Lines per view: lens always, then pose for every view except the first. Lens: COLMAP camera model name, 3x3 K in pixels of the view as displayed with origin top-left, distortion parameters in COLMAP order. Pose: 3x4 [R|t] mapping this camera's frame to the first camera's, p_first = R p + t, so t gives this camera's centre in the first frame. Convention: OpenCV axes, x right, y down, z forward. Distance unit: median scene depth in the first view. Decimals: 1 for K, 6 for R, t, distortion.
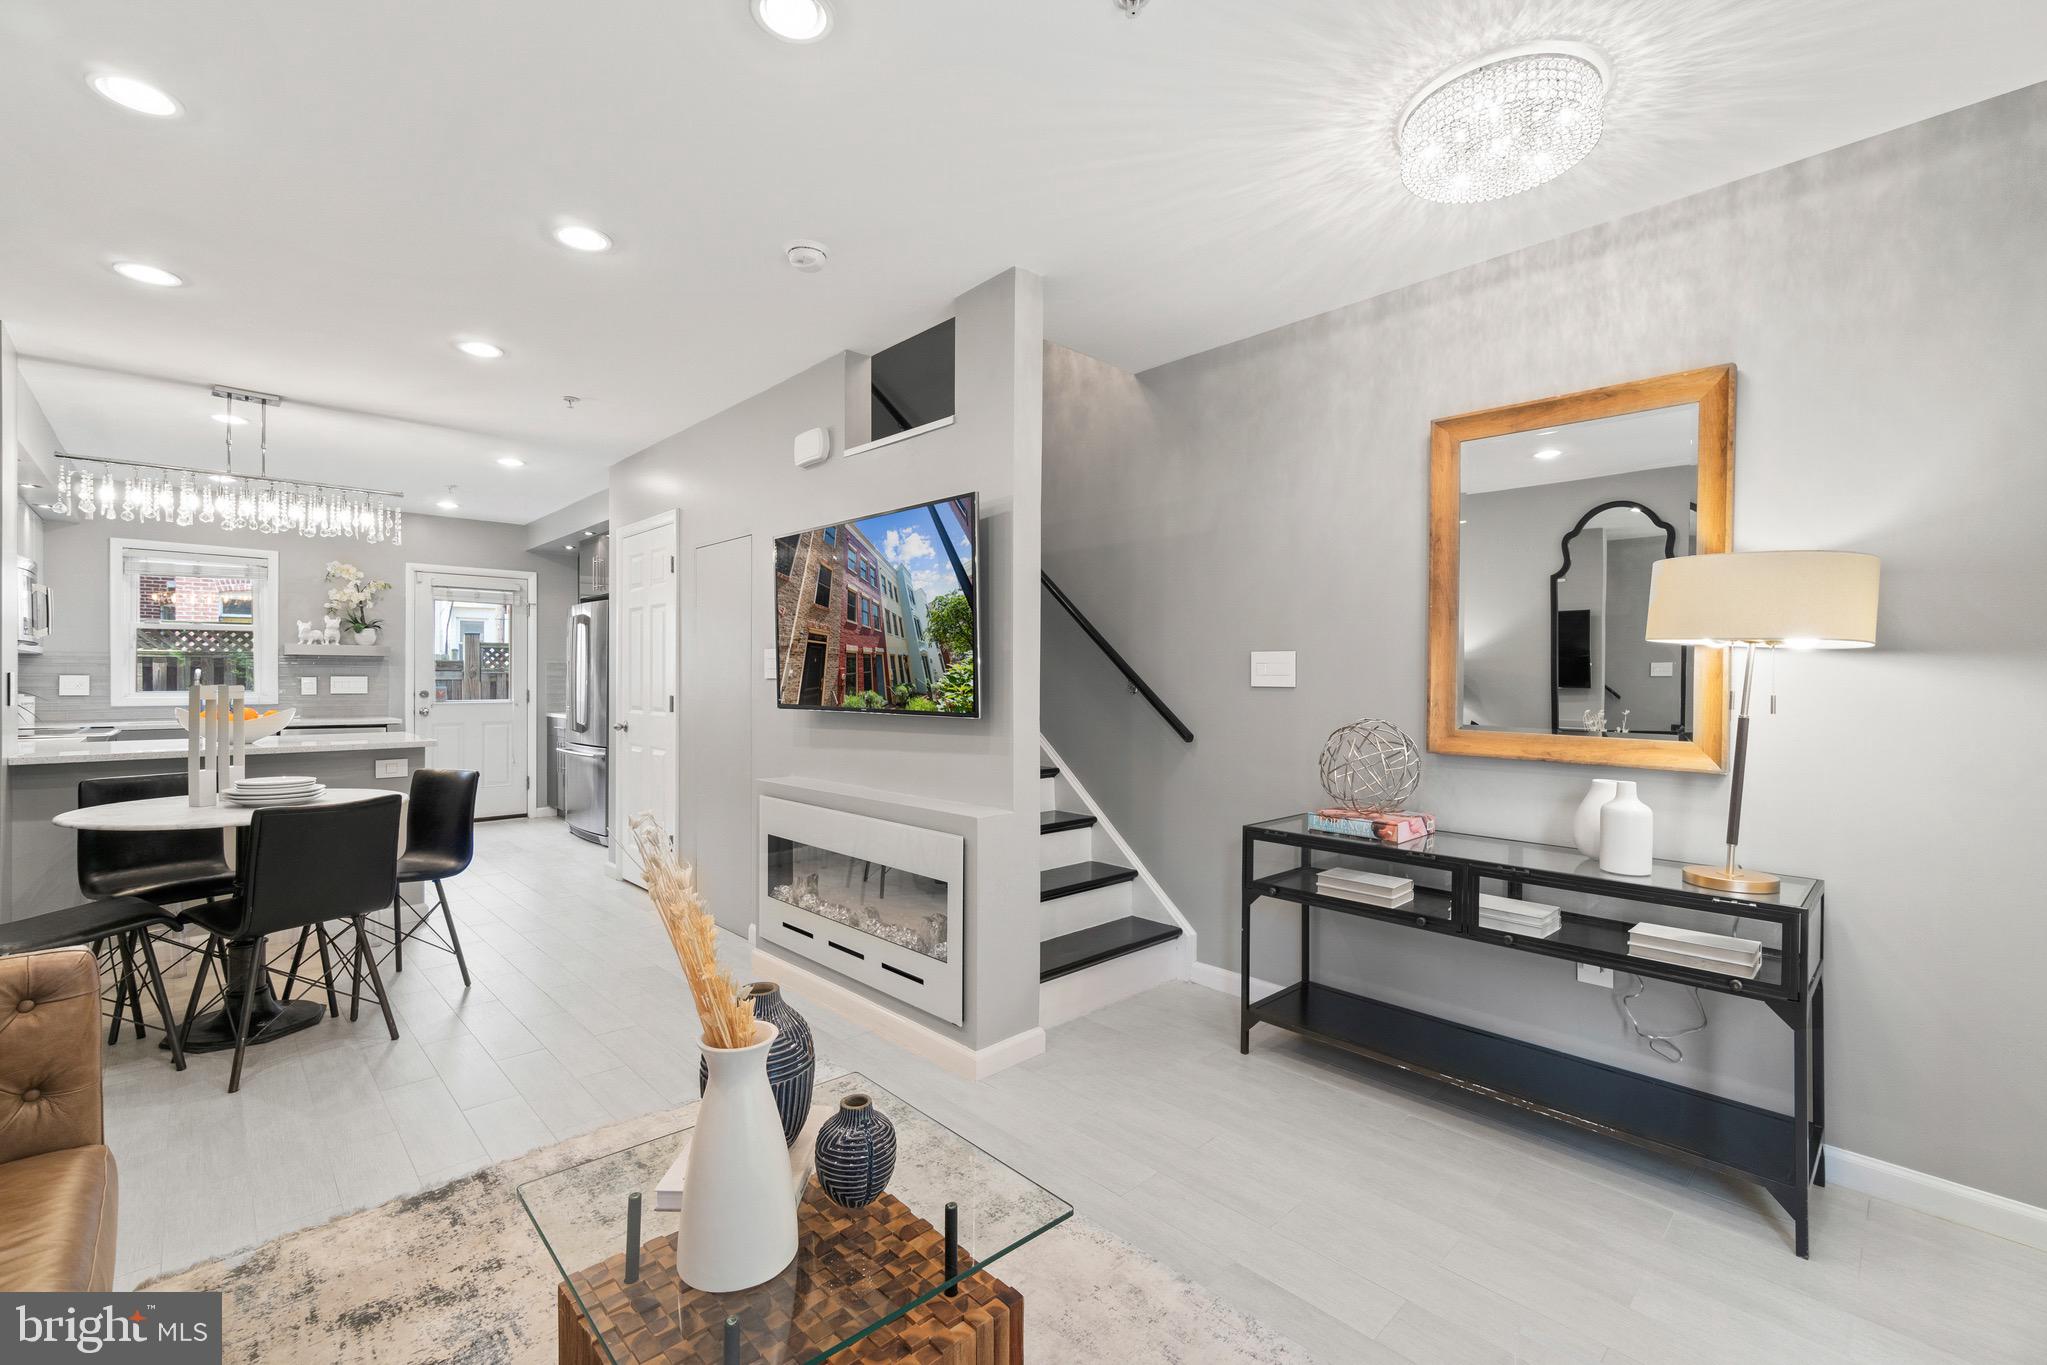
lens RADIAL K [[881.2, 0, 1026.3], [0, 881.2, 681.4], [0, 0, 1]] dist [0.003836, -0.000761]
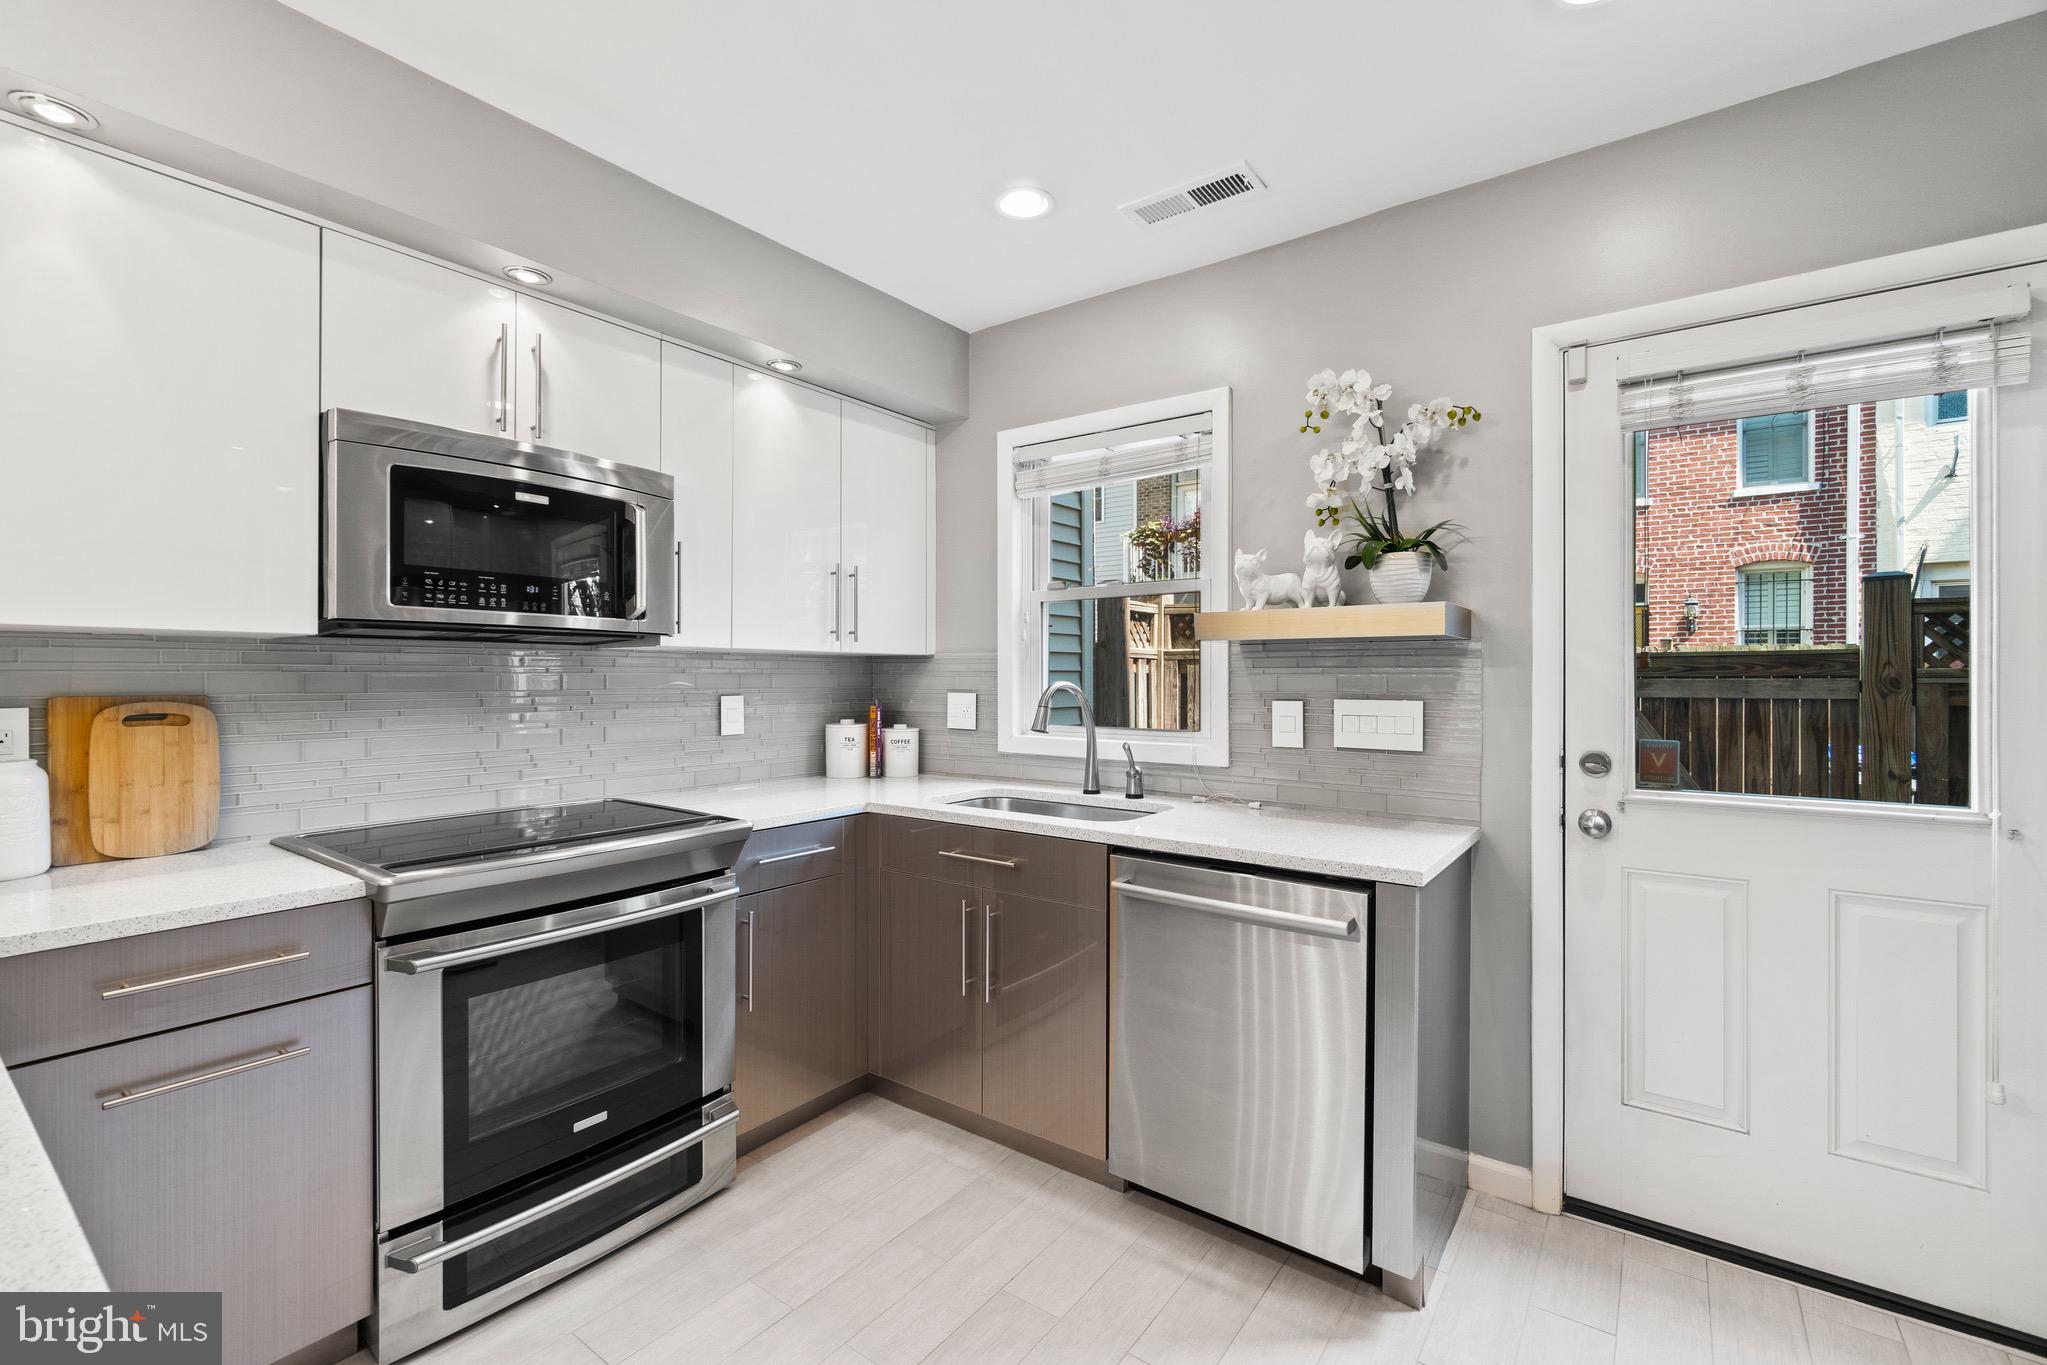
lens RADIAL K [[881.2, 0, 1036.6], [0, 881.2, 679.0], [0, 0, 1]] dist [0.003836, -0.000761]
pose [[0.176809, -0.000612, -0.984245, -0.456753], [-0.004587, 0.999988, -0.001446, -0.012861], [0.984235, 0.004770, 0.176804, 0.820460]]
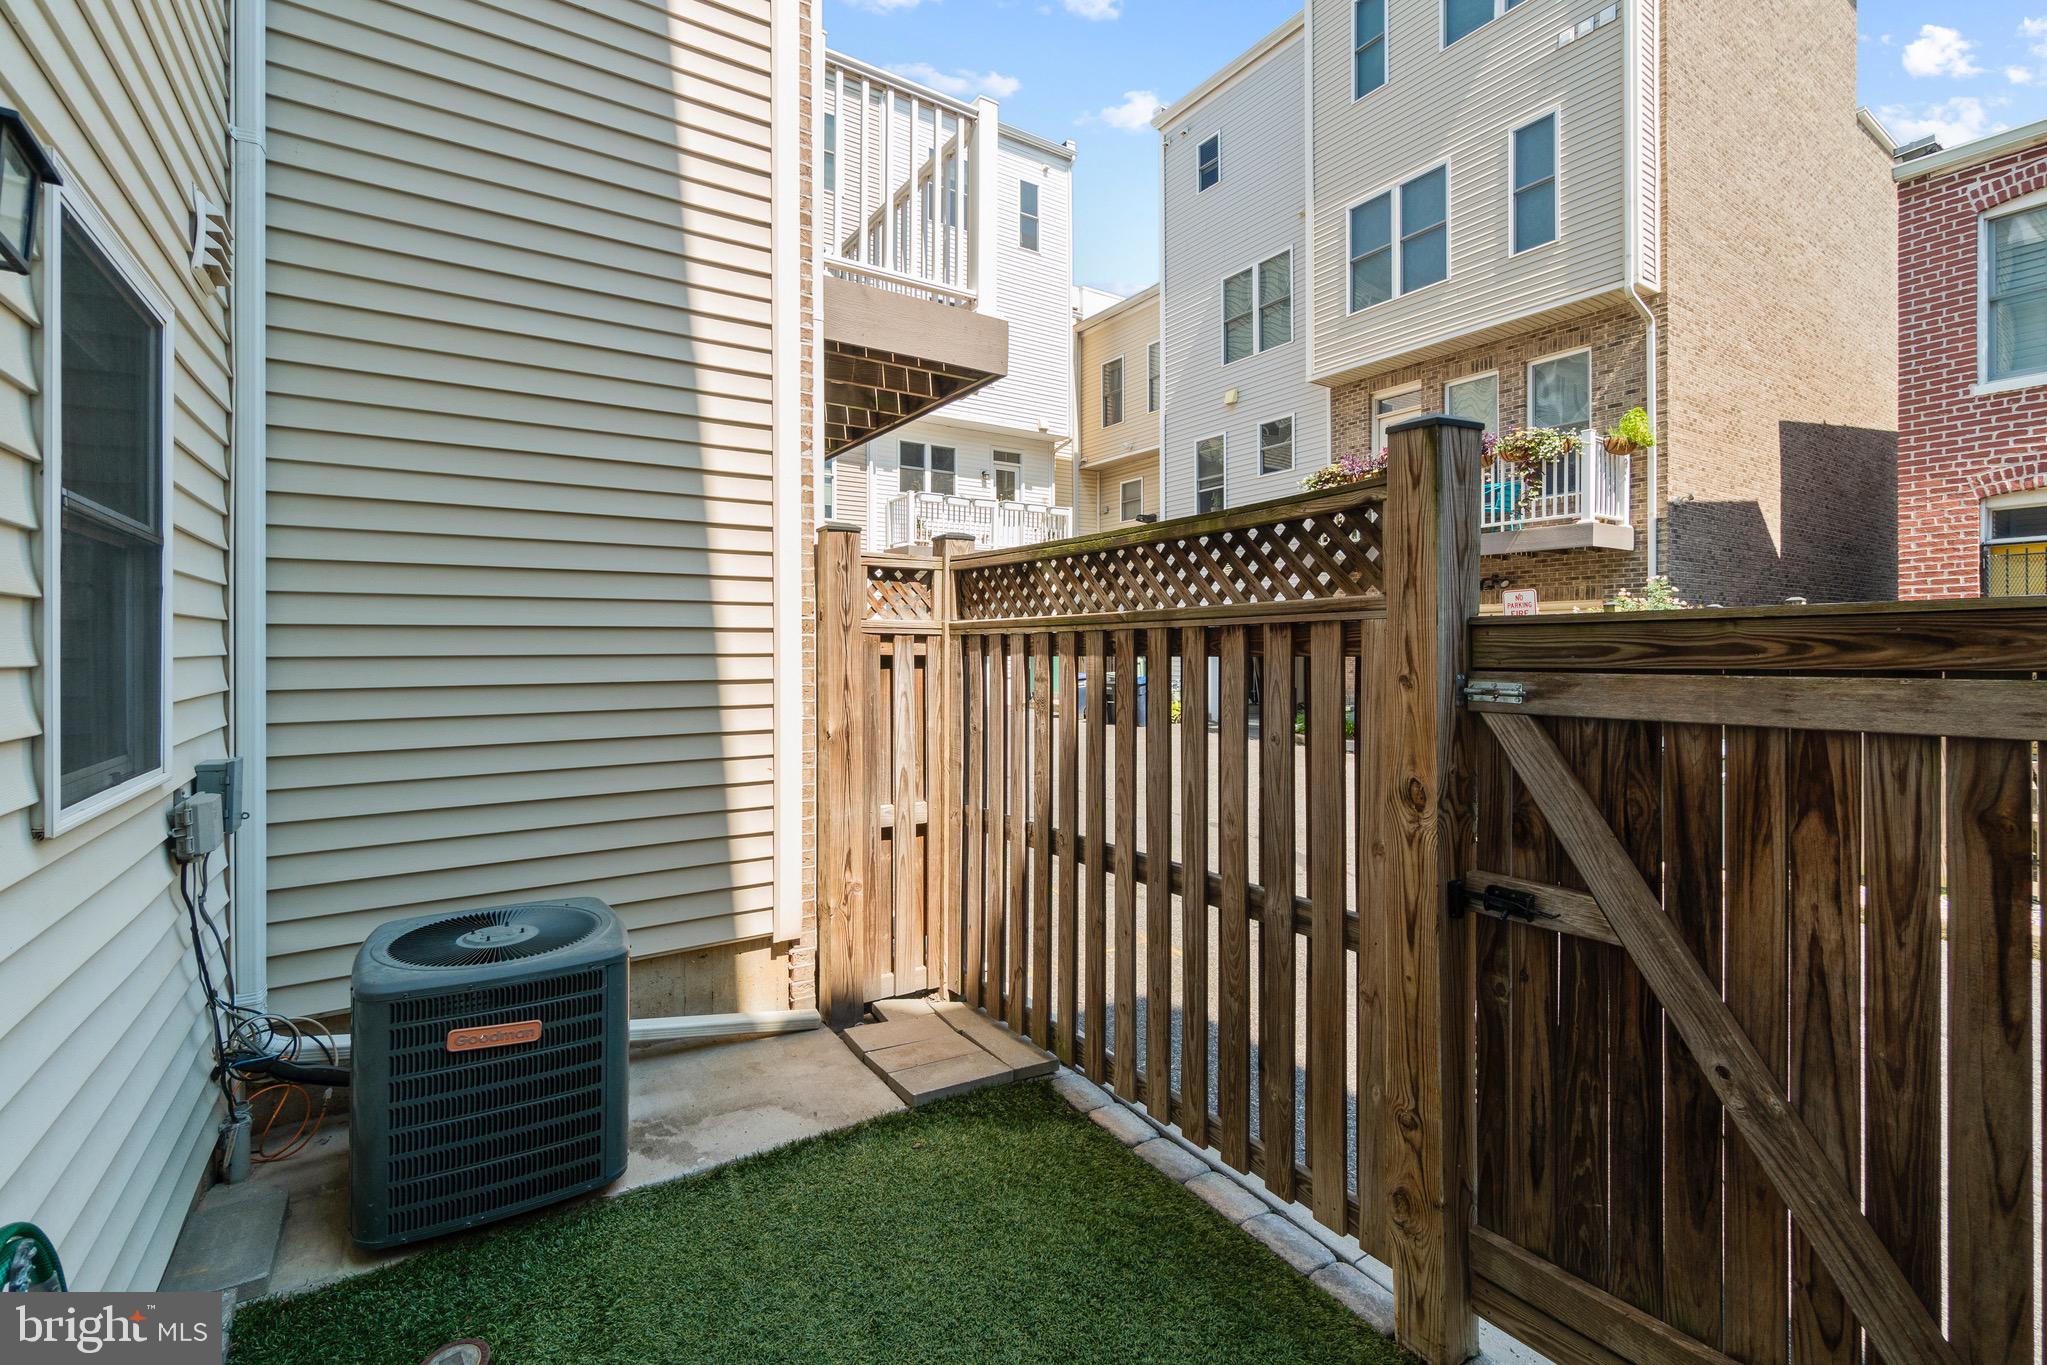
lens RADIAL K [[881.2, 0, 1021.9], [0, 881.2, 661.4], [0, 0, 1]] dist [0.003836, -0.000761]
pose [[-0.170643, 0.004794, -0.985321, -0.575056], [-0.007850, 0.999950, 0.006225, -0.016426], [0.985302, 0.008797, -0.170597, 1.026685]]
